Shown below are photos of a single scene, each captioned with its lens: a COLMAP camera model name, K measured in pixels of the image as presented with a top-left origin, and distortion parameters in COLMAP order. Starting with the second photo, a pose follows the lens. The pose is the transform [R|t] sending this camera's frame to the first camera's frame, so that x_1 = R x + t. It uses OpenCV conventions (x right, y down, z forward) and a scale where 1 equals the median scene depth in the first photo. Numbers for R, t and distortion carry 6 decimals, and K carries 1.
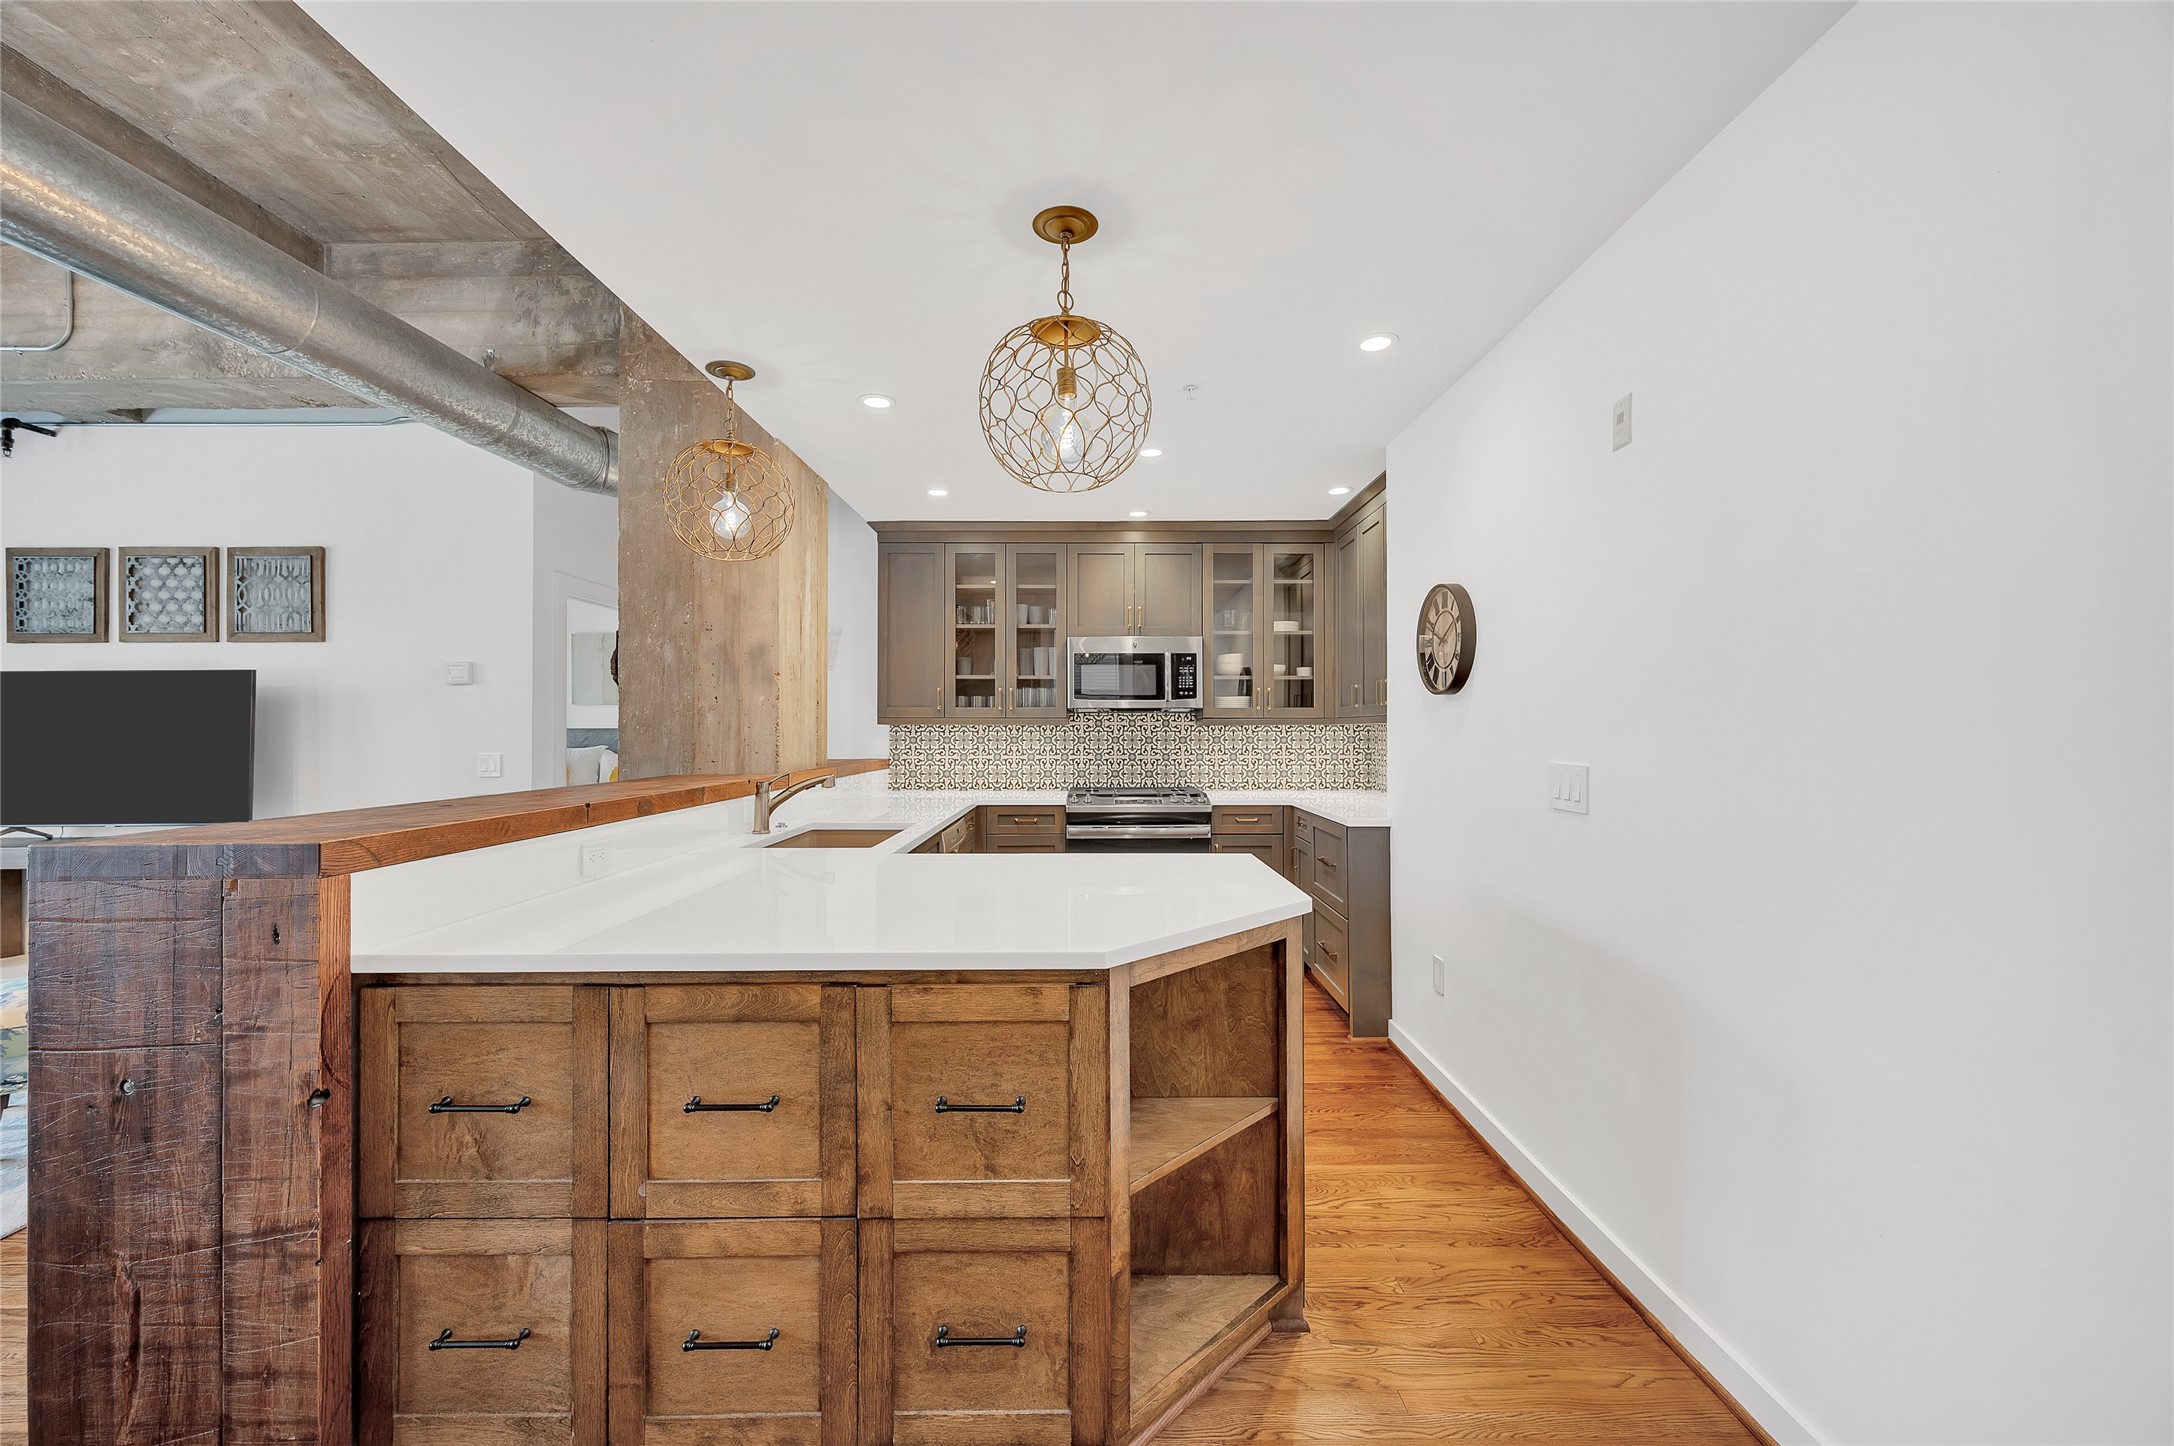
lens RADIAL K [[863.4, 0, 1084.2], [0, 863.4, 721.4], [0, 0, 1]] dist [0.002747, 0.000713]
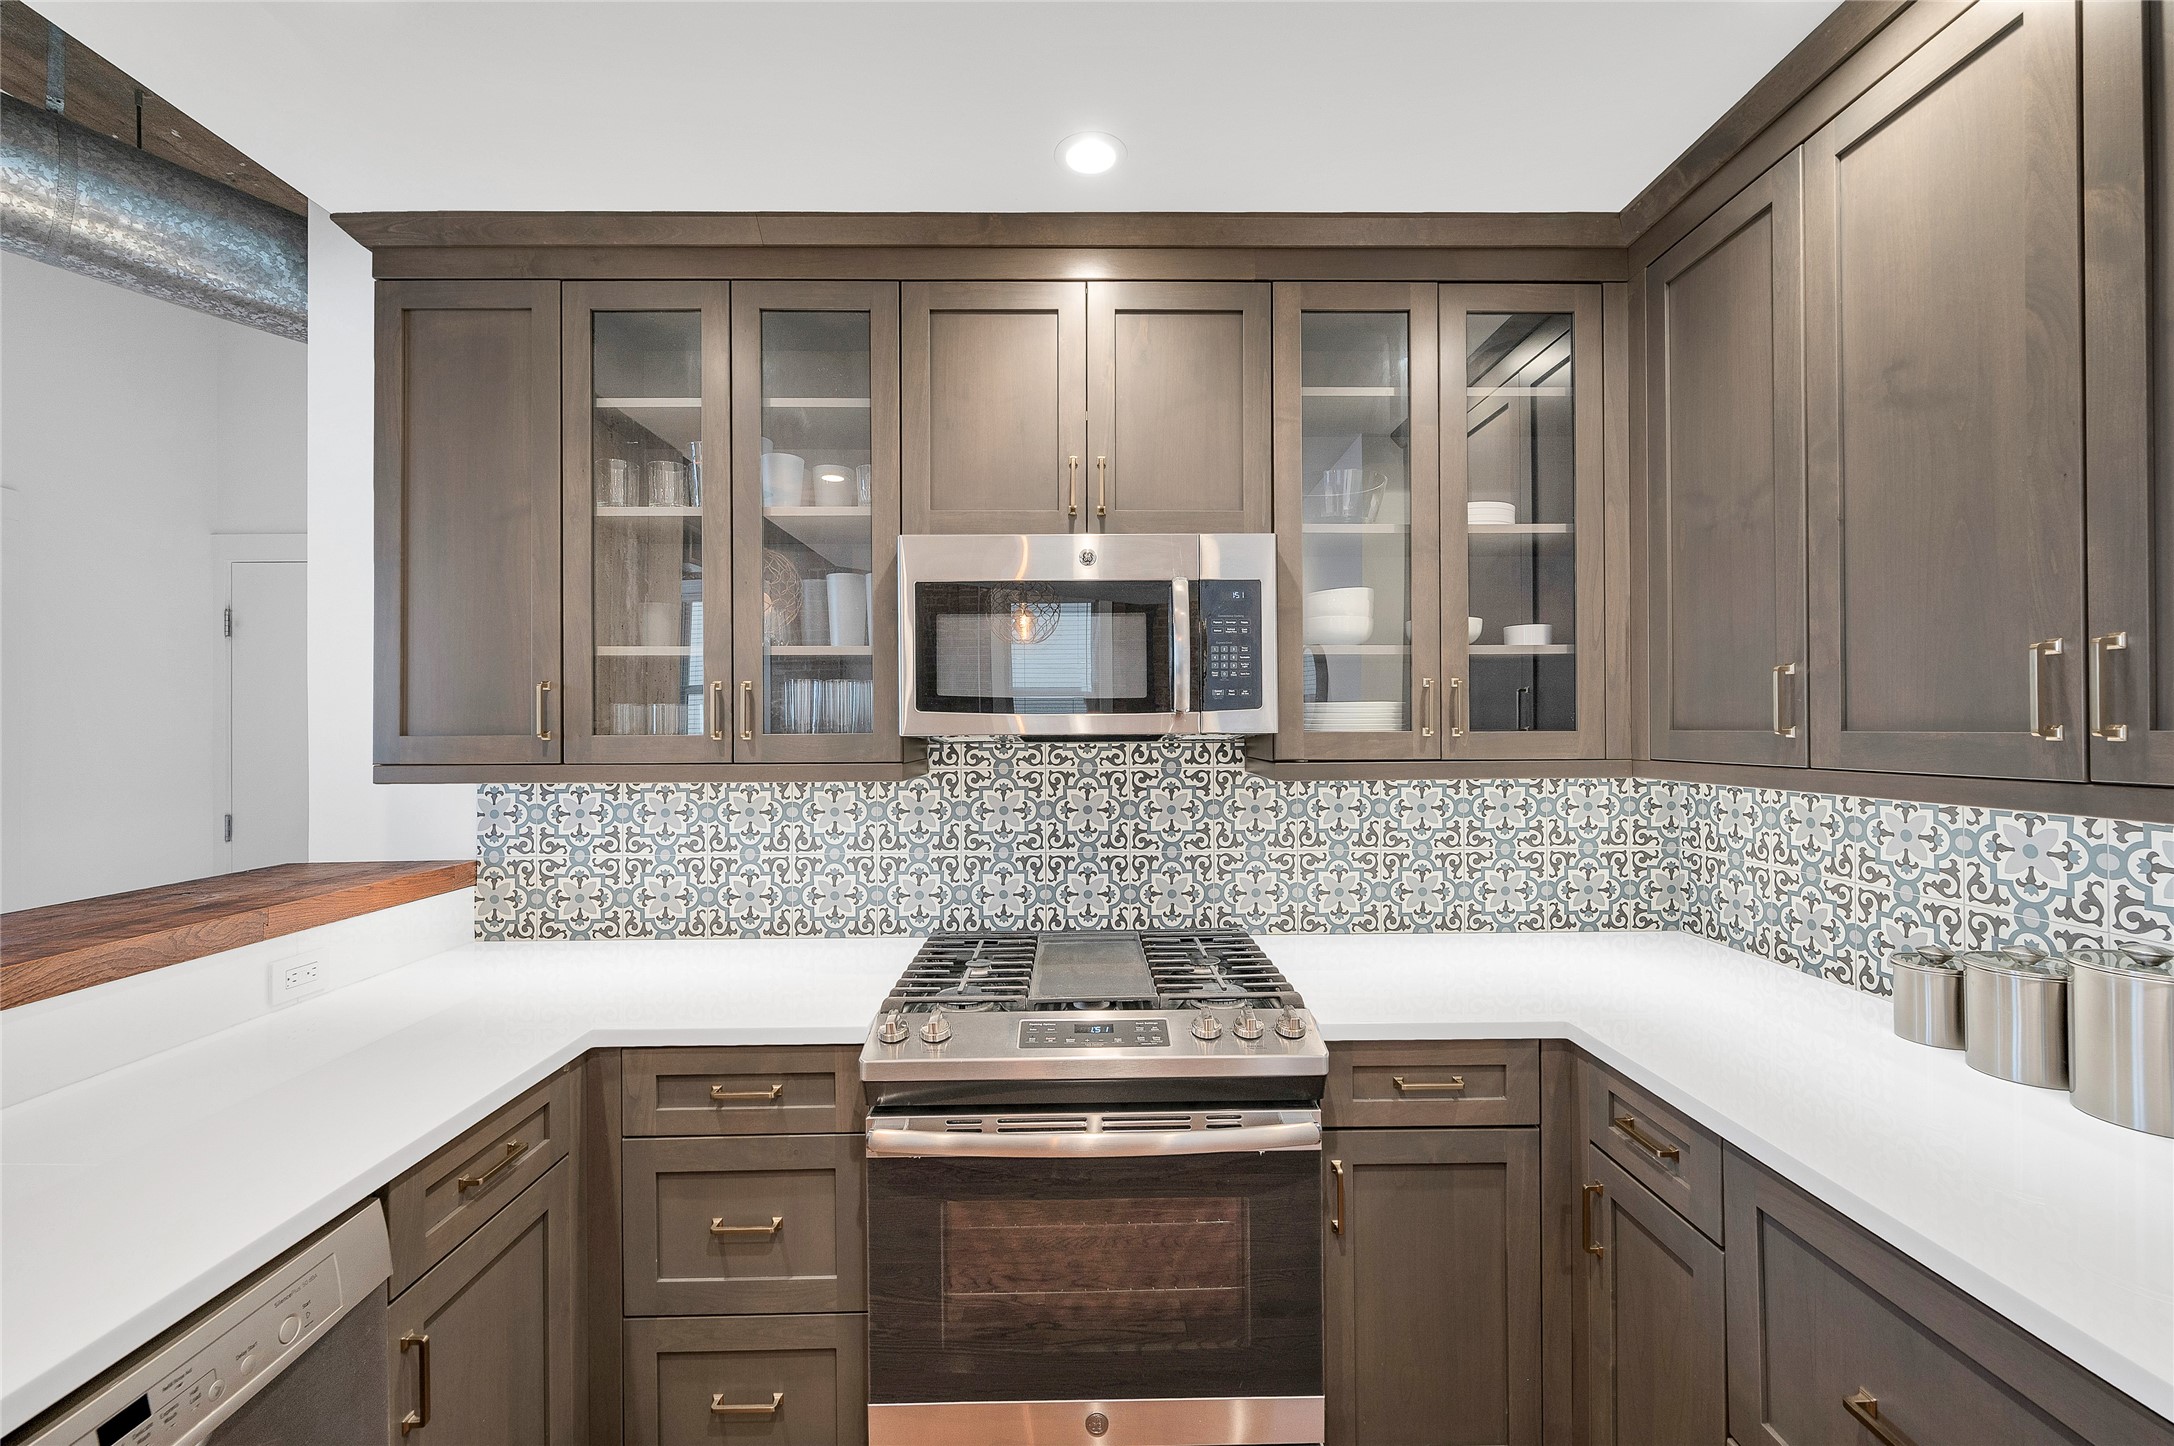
lens RADIAL K [[863.4, 0, 1084.9], [0, 863.4, 724.4], [0, 0, 1]] dist [0.002747, 0.000713]
pose [[0.999737, -0.005884, 0.022179, 0.049880], [0.005664, 0.999934, 0.009960, -0.023896], [-0.022236, -0.009831, 0.999704, 0.649198]]
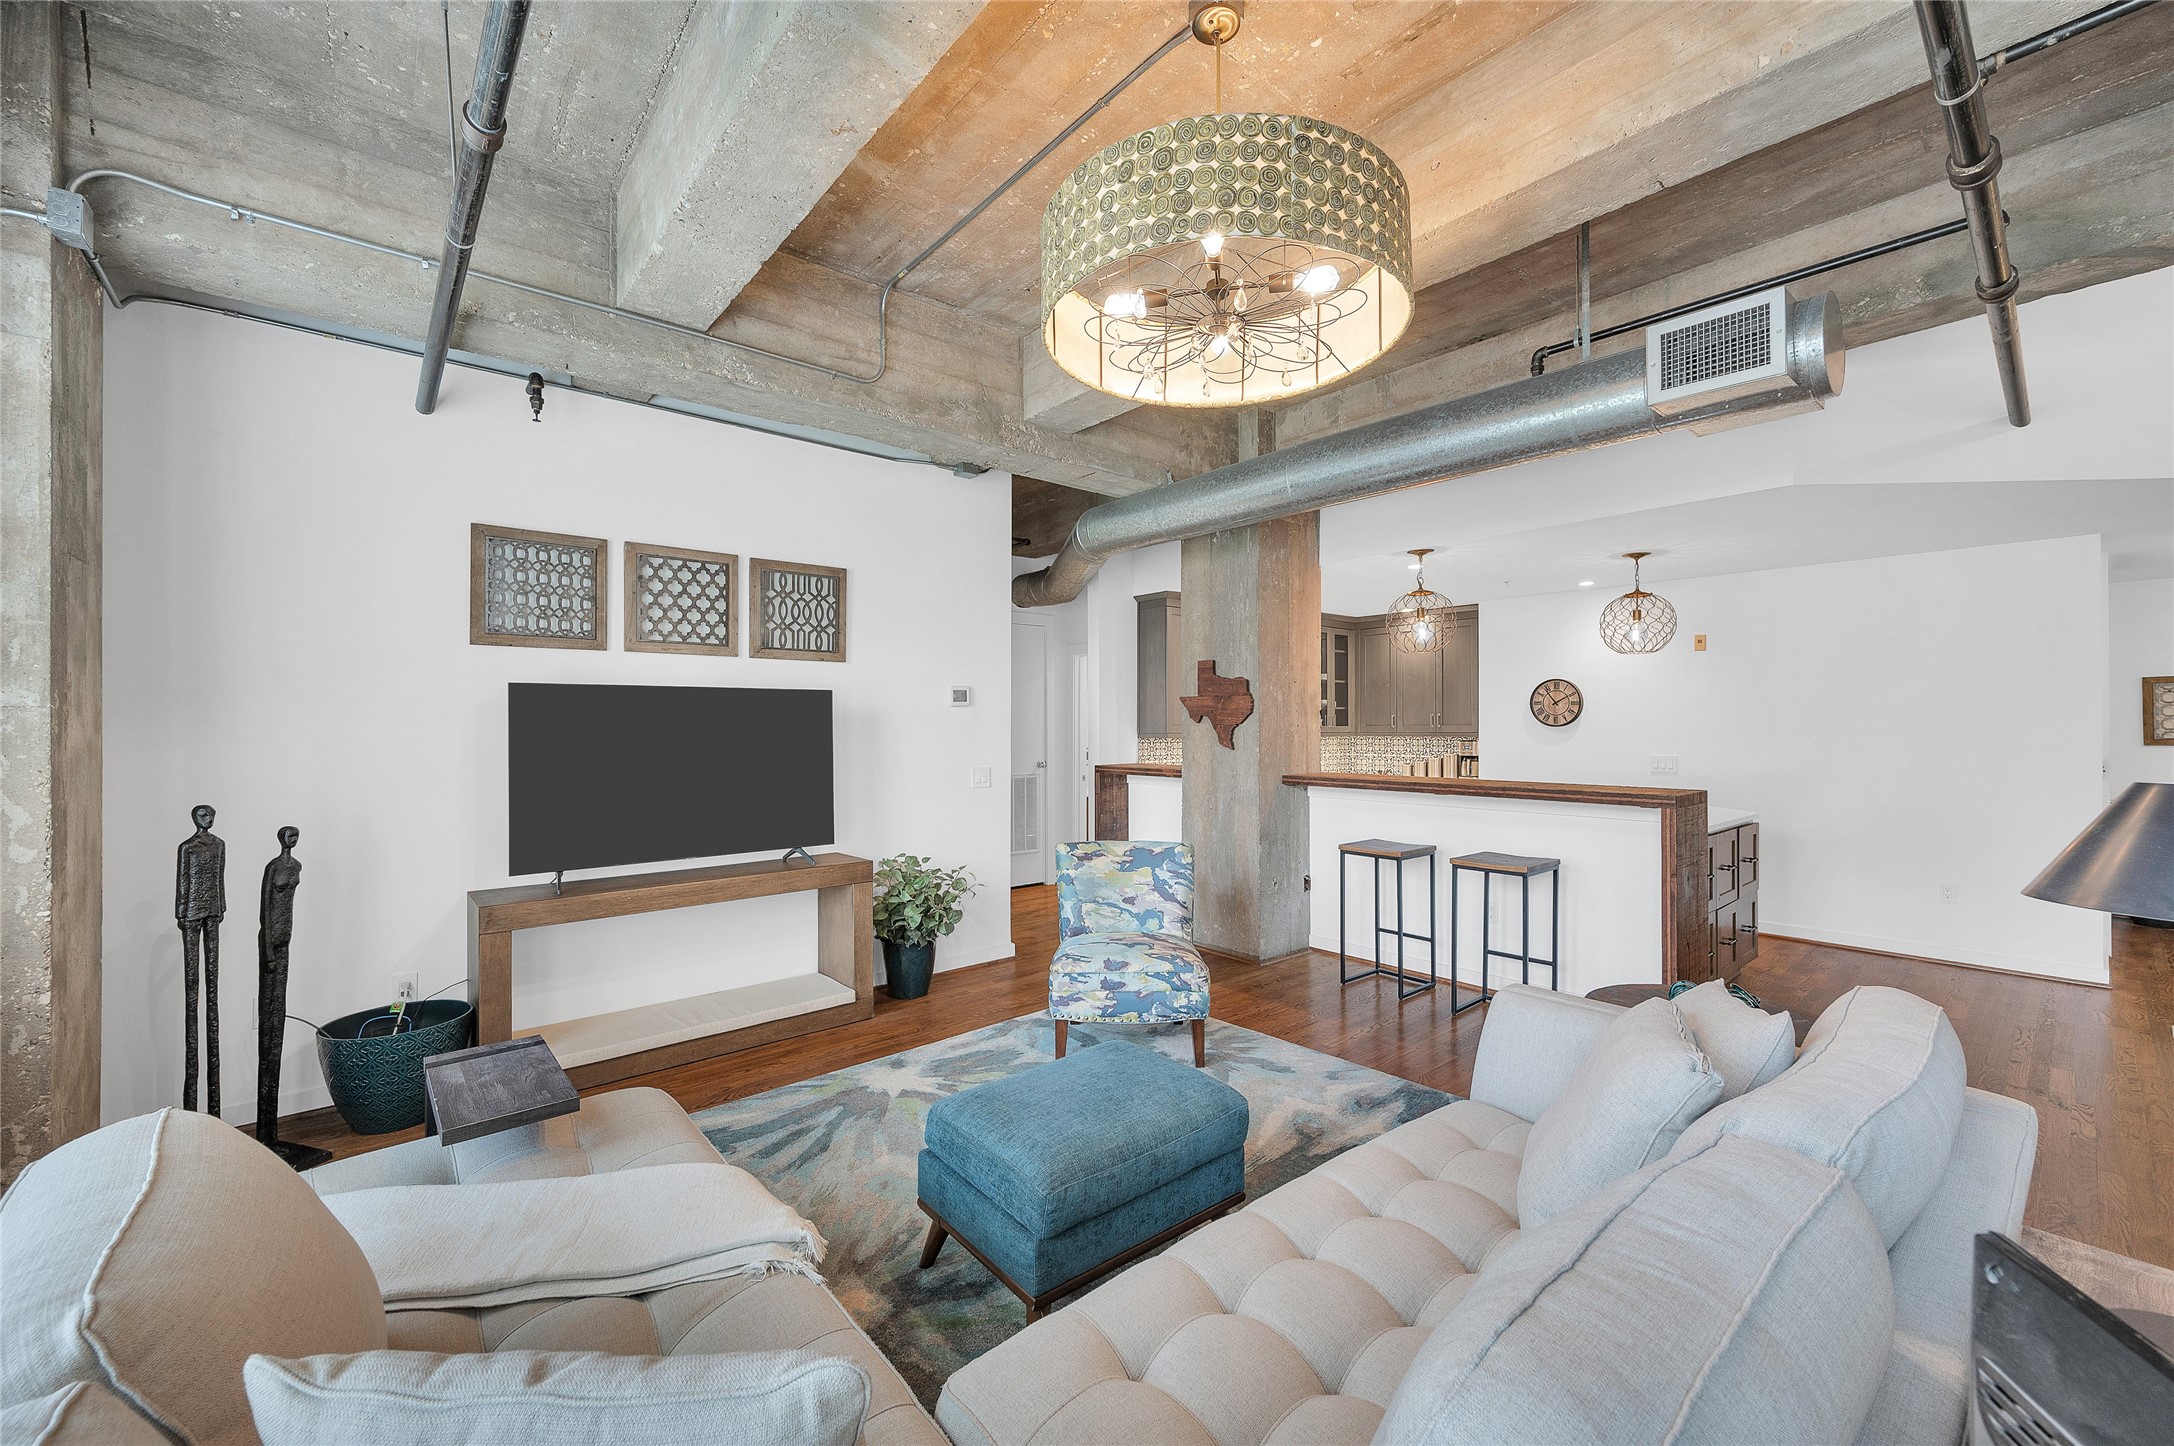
lens RADIAL K [[863.4, 0, 1093.2], [0, 863.4, 725.8], [0, 0, 1]] dist [0.002747, 0.000713]
pose [[0.752528, 0.001555, 0.658559, -1.269003], [-0.006341, 0.999968, 0.004885, -0.022914], [-0.658530, -0.007852, 0.752513, 0.040150]]
